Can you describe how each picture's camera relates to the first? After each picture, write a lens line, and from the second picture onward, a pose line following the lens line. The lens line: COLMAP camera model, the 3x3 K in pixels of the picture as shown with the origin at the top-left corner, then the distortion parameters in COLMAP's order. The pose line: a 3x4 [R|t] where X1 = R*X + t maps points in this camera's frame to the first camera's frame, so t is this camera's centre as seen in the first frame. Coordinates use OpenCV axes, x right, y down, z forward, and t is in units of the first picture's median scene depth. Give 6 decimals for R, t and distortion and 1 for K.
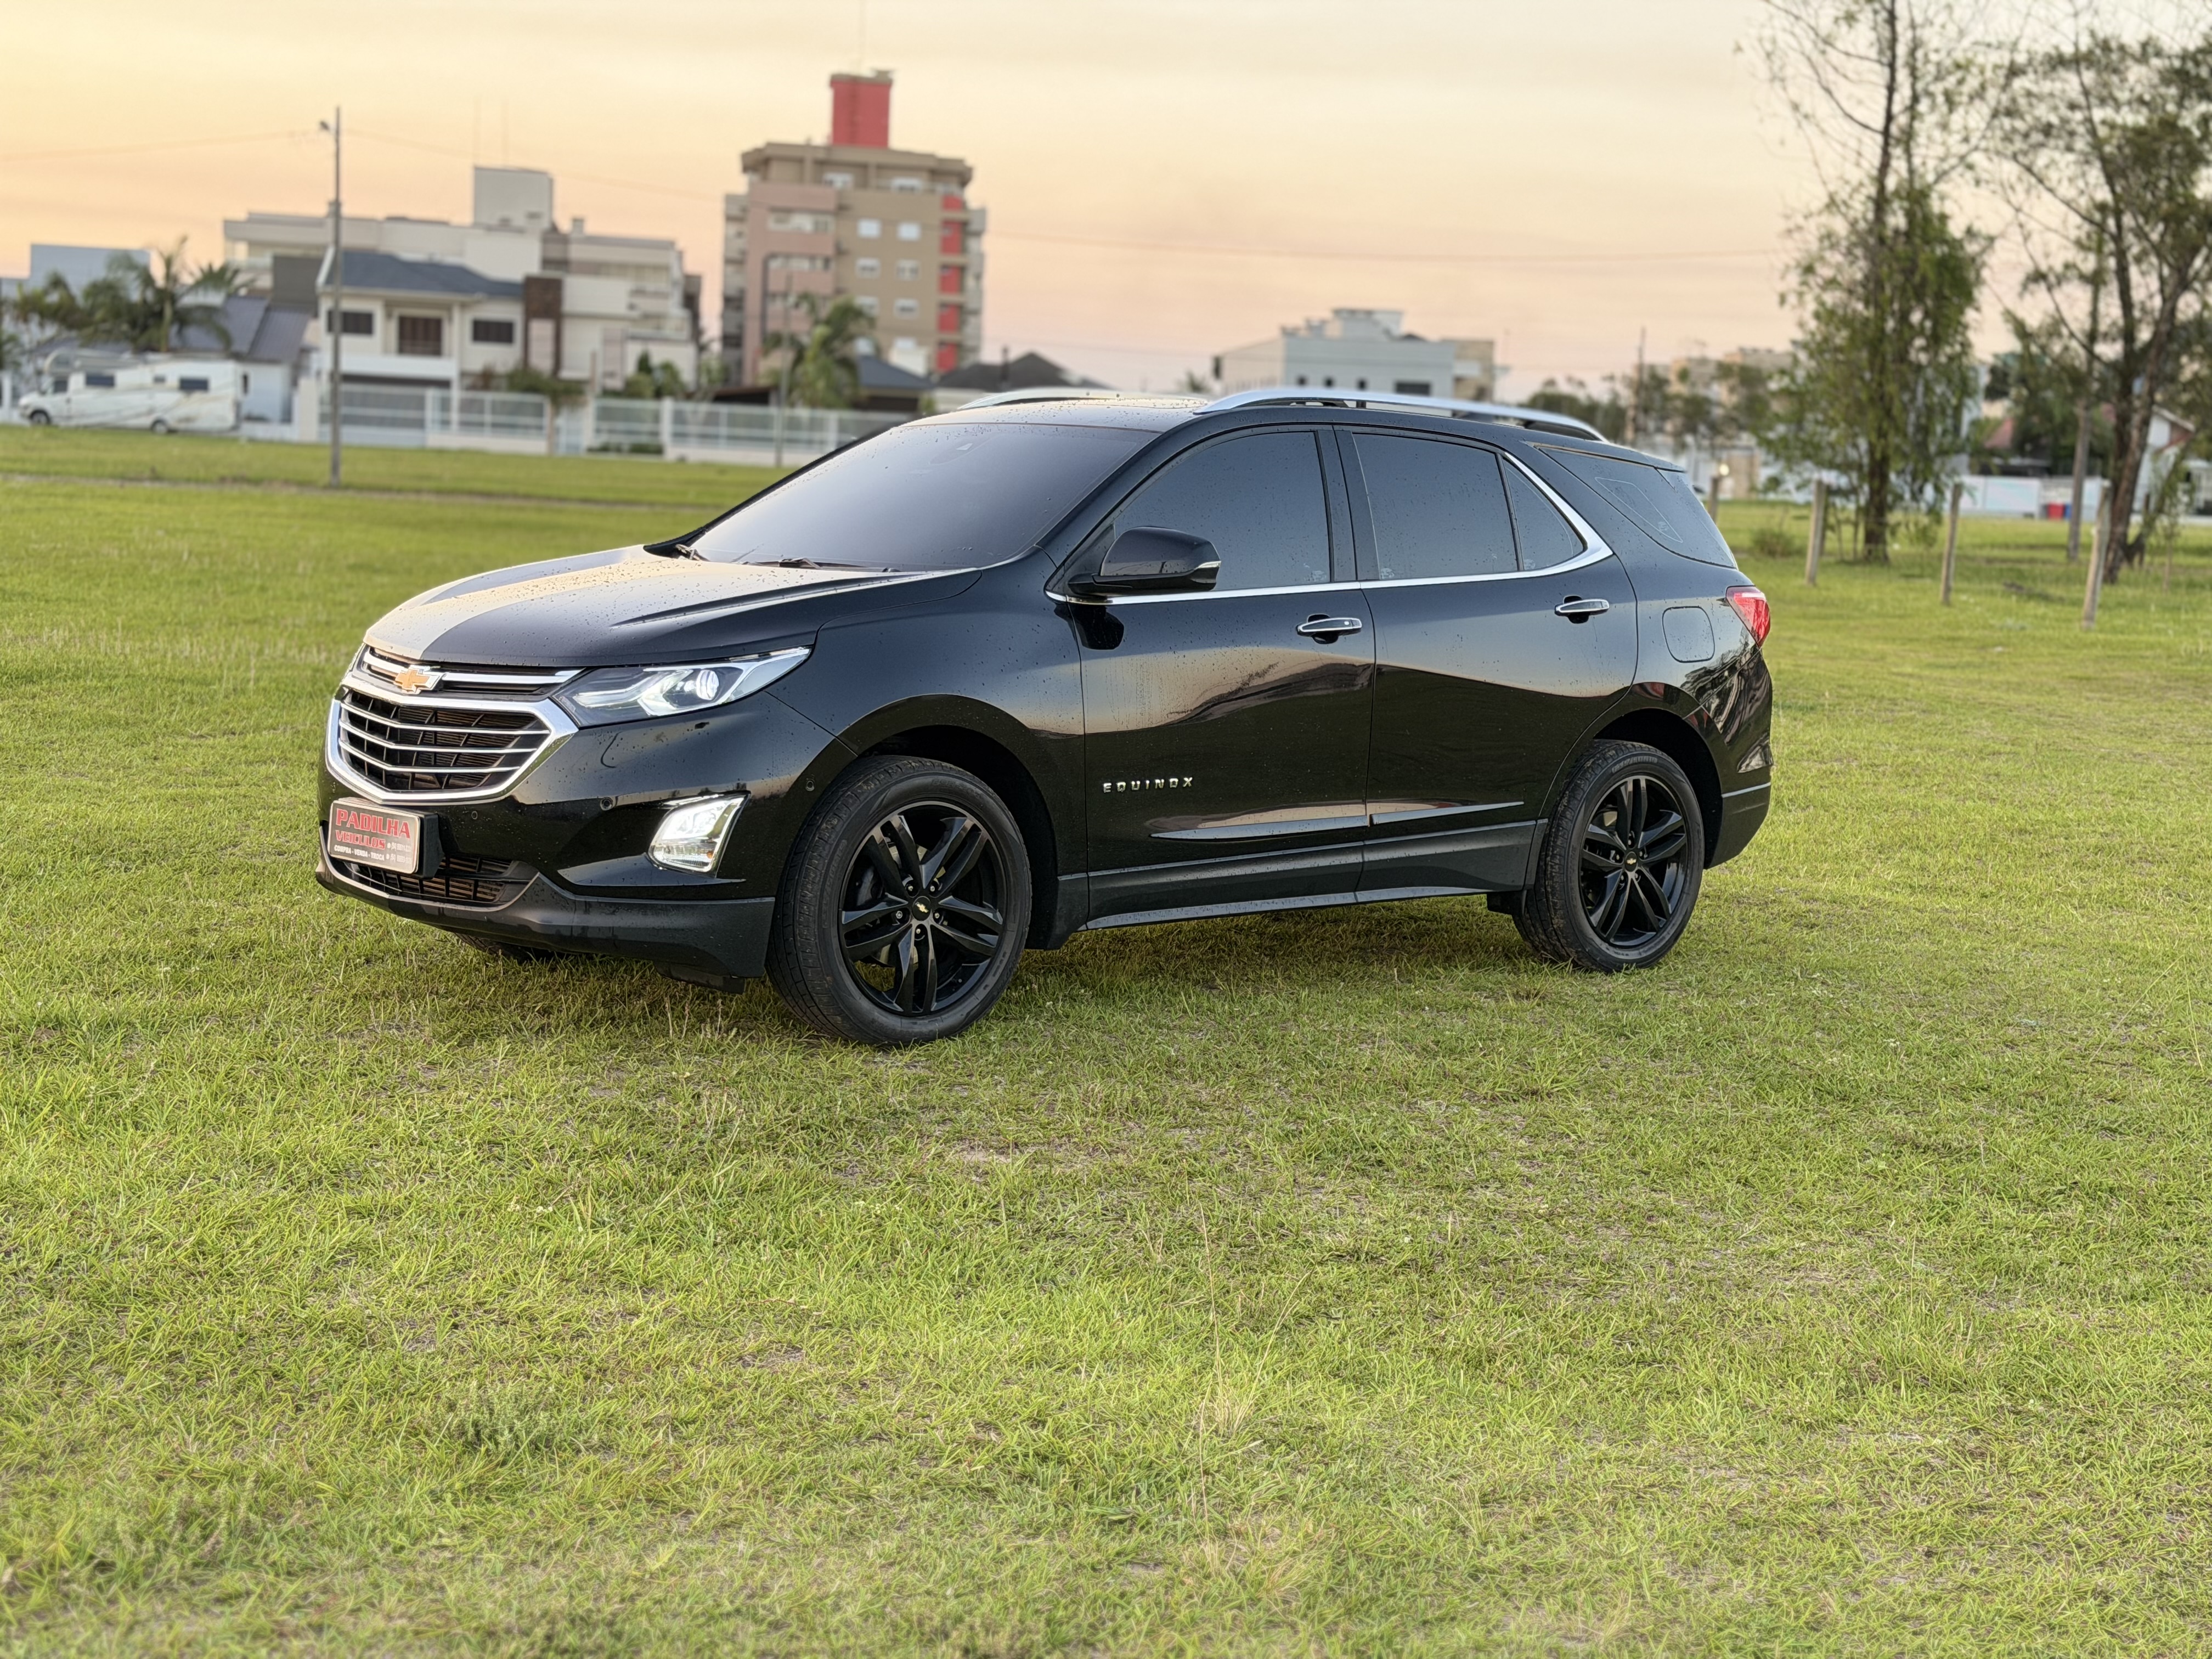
lens RADIAL K [[3059.4, 0, 1104.6], [0, 3059.4, 824.2], [0, 0, 1]] dist [0.139859, -0.213113]
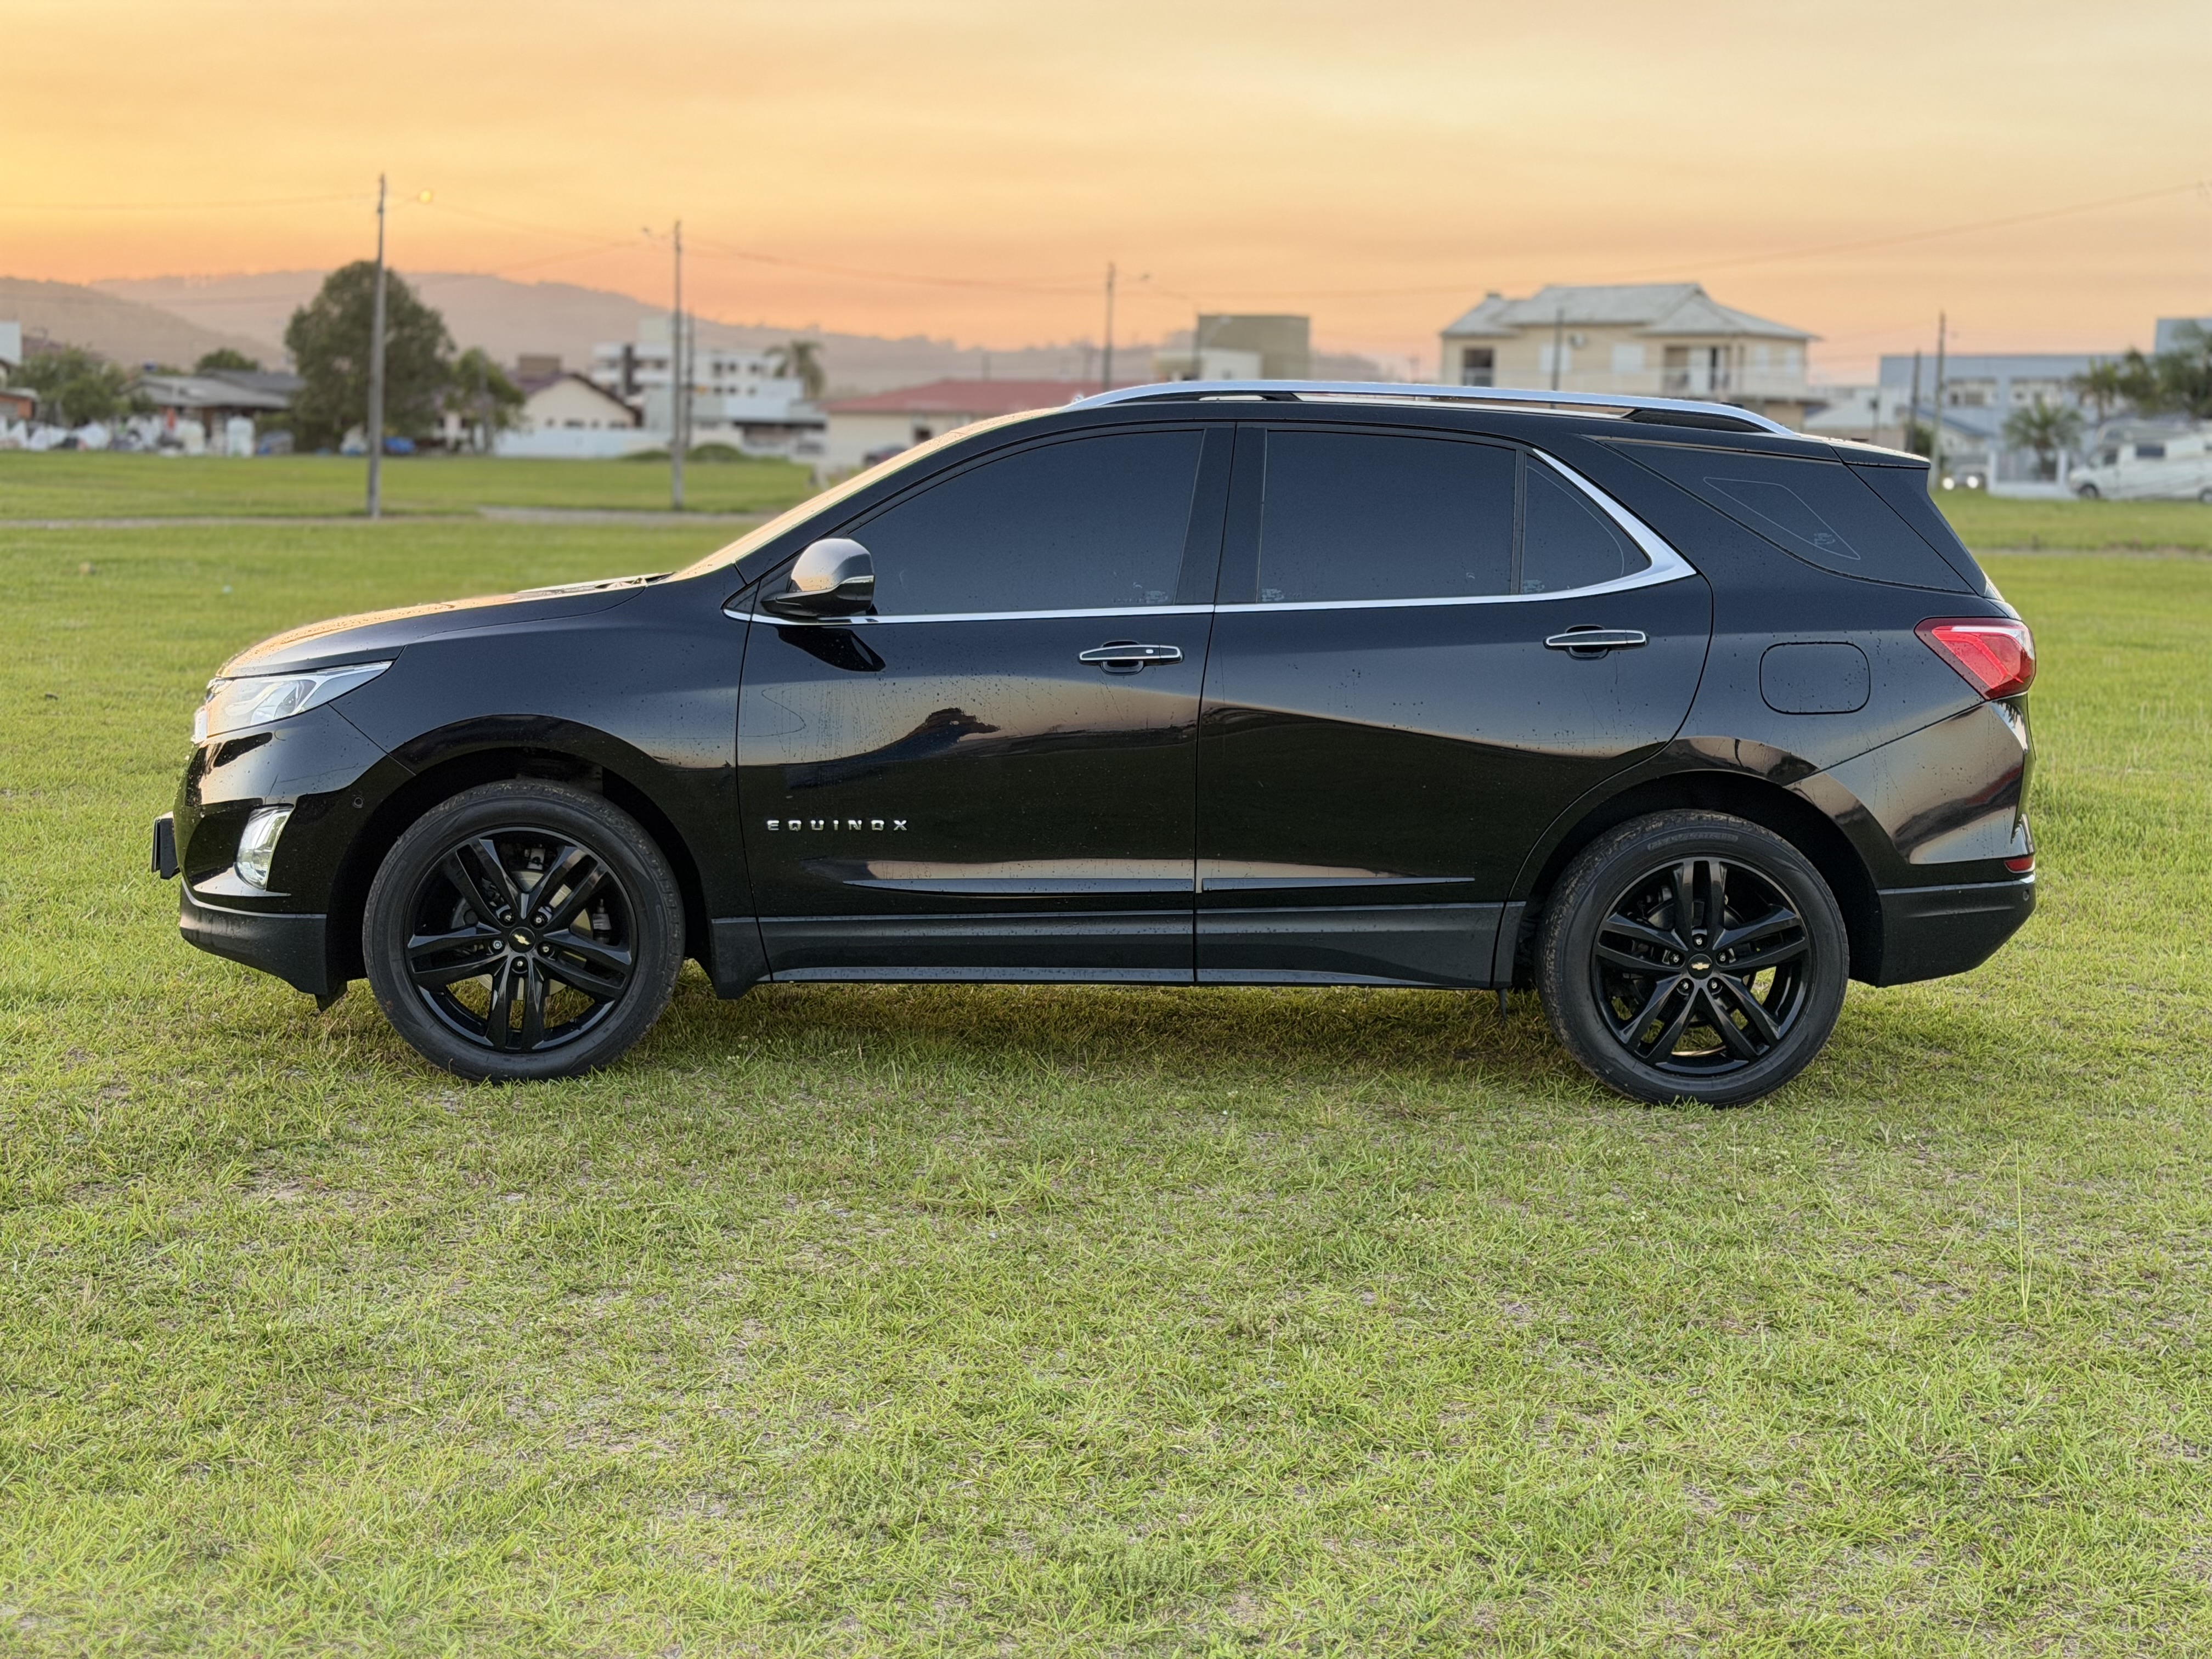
lens RADIAL K [[3038.1, 0, 1107.9], [0, 3038.1, 839.7], [0, 0, 1]] dist [0.146209, -0.149965]
pose [[0.783336, 0.046631, -0.619847, 0.659453], [-0.058104, 0.998309, 0.001673, -0.015477], [0.618877, 0.034705, 0.784721, 0.363532]]
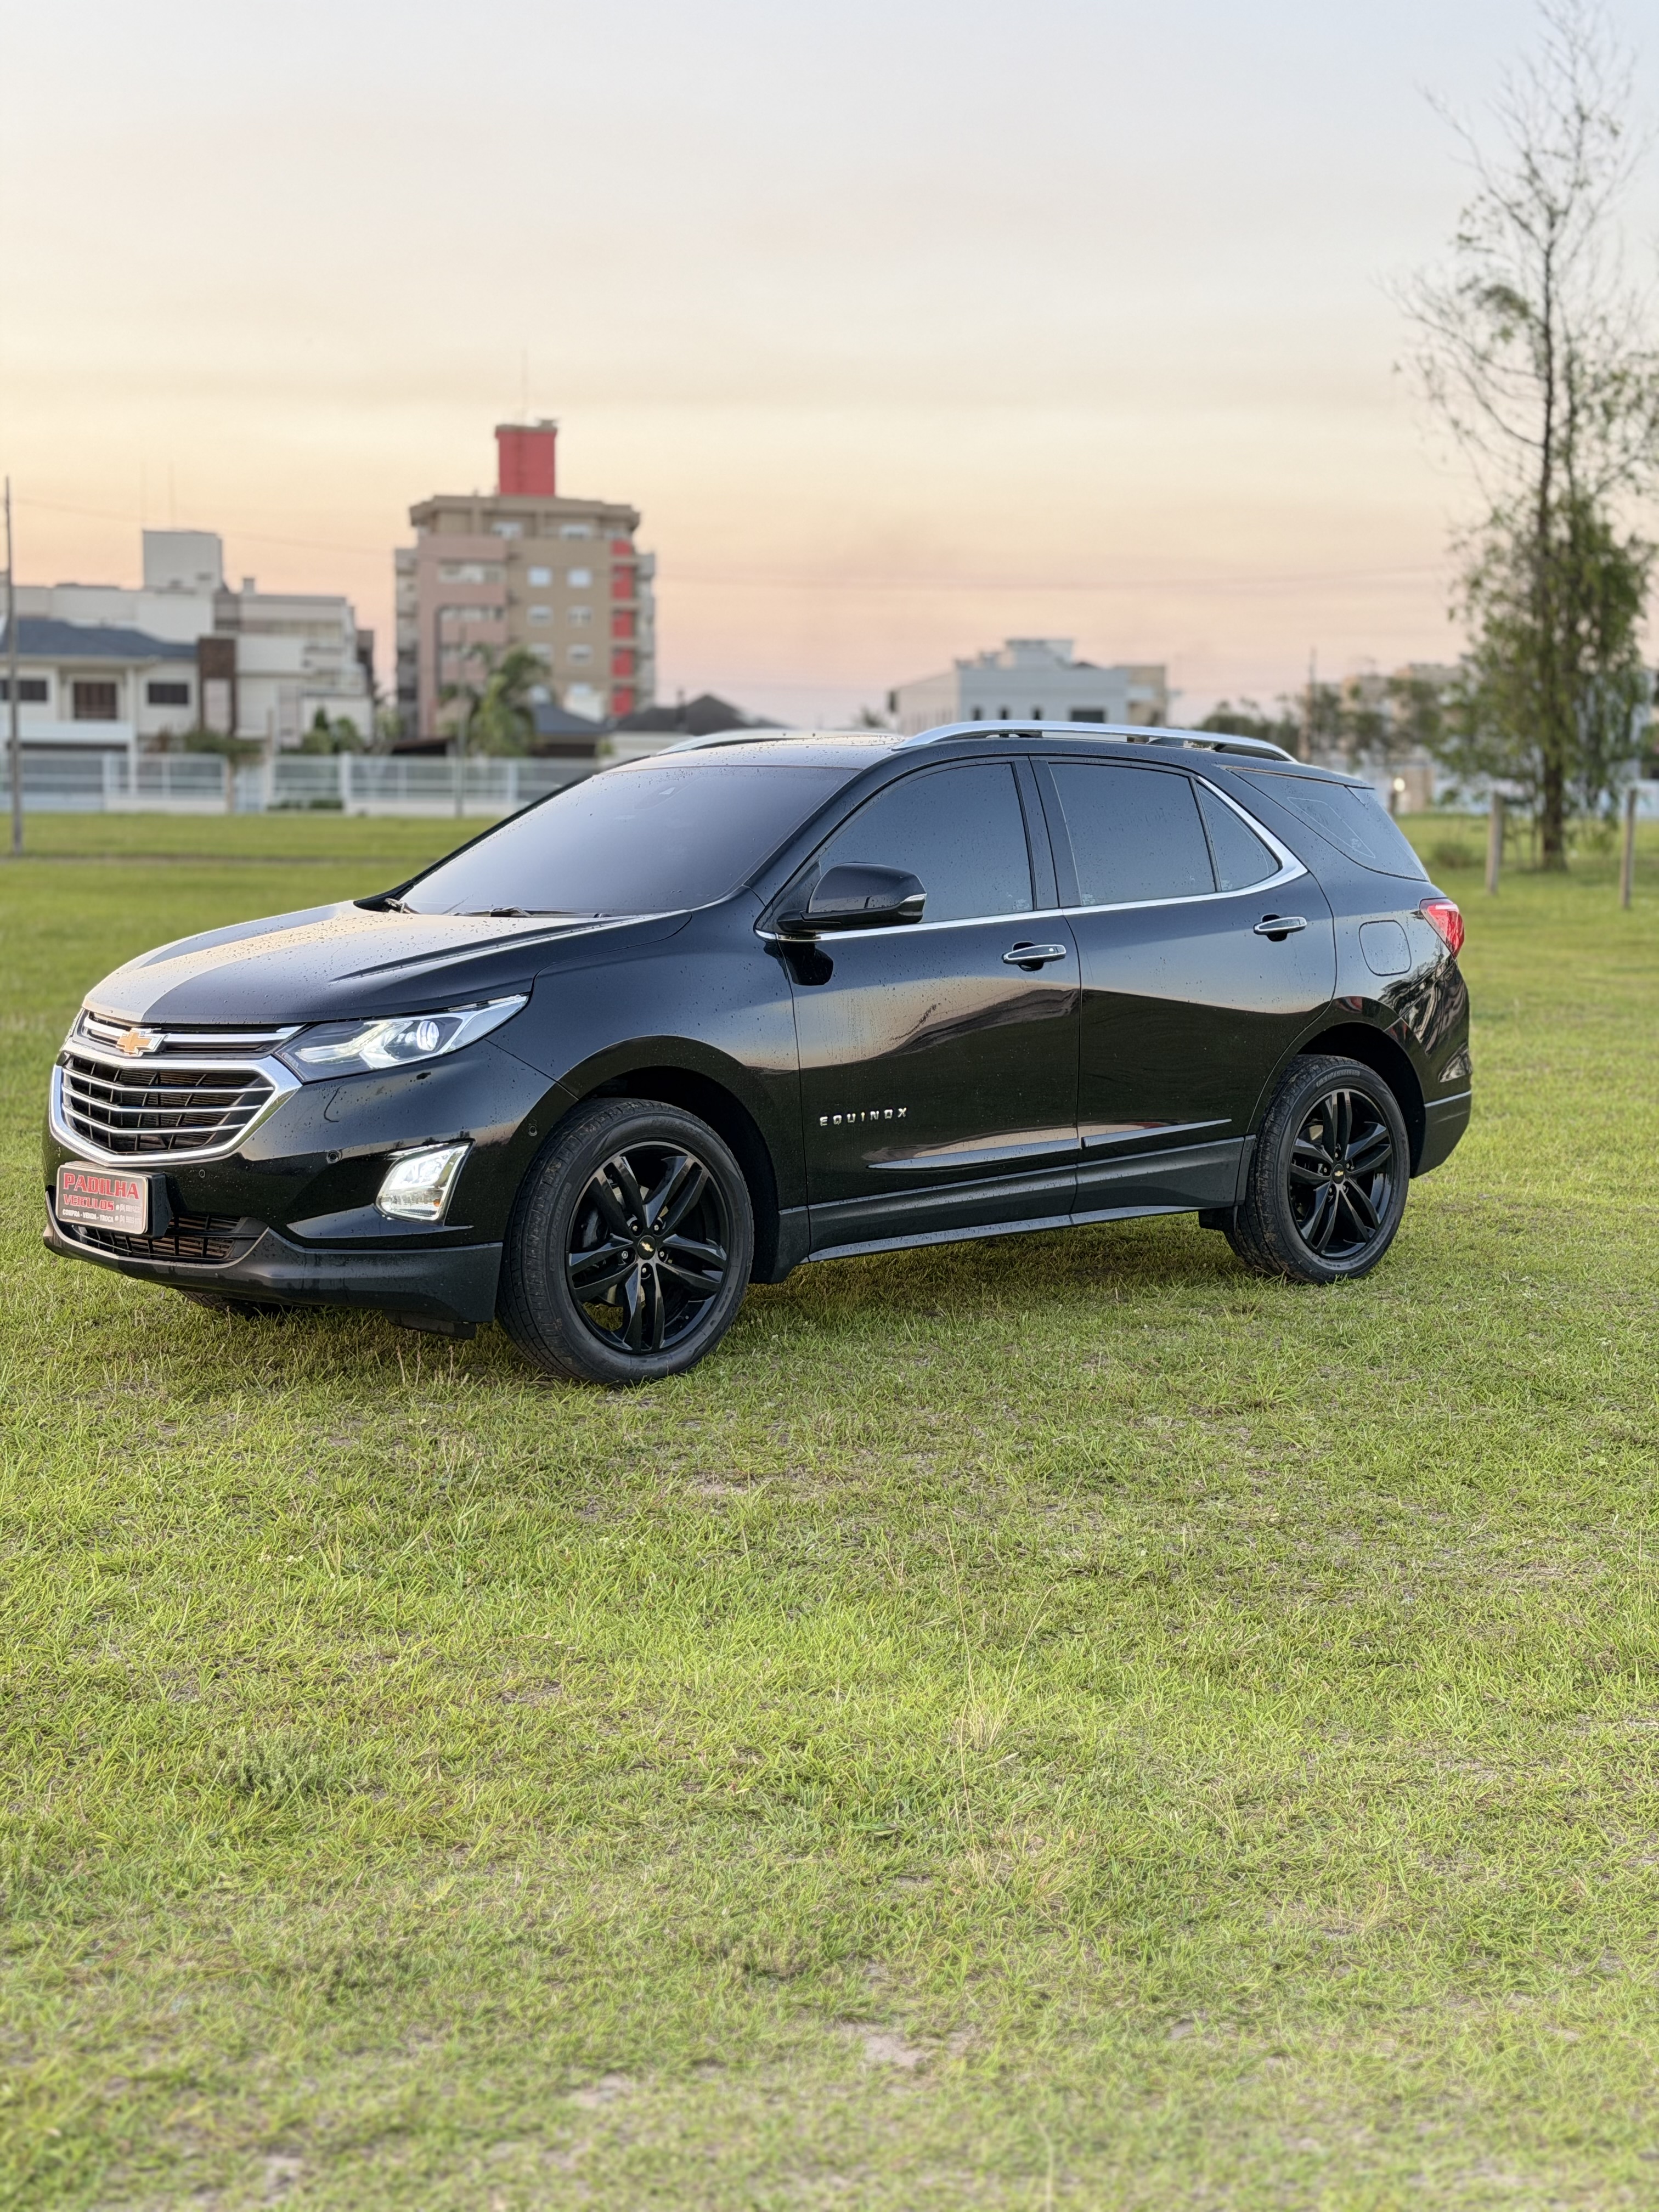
lens RADIAL K [[3059.4, 0, 838.0], [0, 3059.4, 1123.0], [0, 0, 1]] dist [0.139859, -0.213113]
pose [[0.999077, -0.040414, 0.014544, -0.009491], [0.040588, 0.999105, -0.011906, 0.000873], [-0.014050, 0.012485, 0.999823, -0.014008]]
